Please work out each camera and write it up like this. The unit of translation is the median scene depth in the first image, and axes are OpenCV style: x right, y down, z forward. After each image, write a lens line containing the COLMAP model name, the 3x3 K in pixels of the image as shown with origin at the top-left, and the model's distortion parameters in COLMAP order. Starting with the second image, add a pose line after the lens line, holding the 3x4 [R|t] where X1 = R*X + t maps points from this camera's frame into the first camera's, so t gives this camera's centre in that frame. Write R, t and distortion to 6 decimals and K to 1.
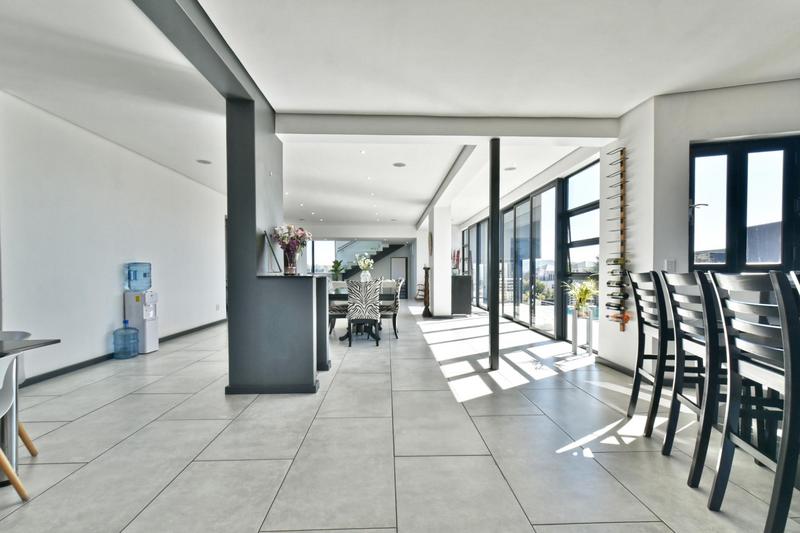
lens RADIAL K [[357.8, 0, 397.0], [0, 357.8, 275.5], [0, 0, 1]] dist [0.001038, 0.000058]
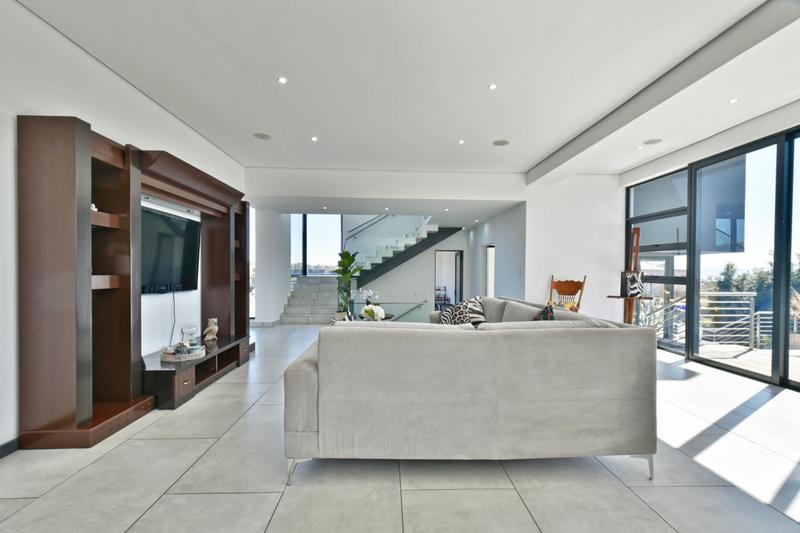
lens RADIAL K [[357.8, 0, 397.0], [0, 357.8, 275.5], [0, 0, 1]] dist [0.001038, 0.000058]
pose [[0.999886, 0.006737, 0.013505, -0.094336], [-0.006668, 0.999965, -0.005143, -0.005634], [-0.013540, 0.005052, 0.999896, 0.443930]]
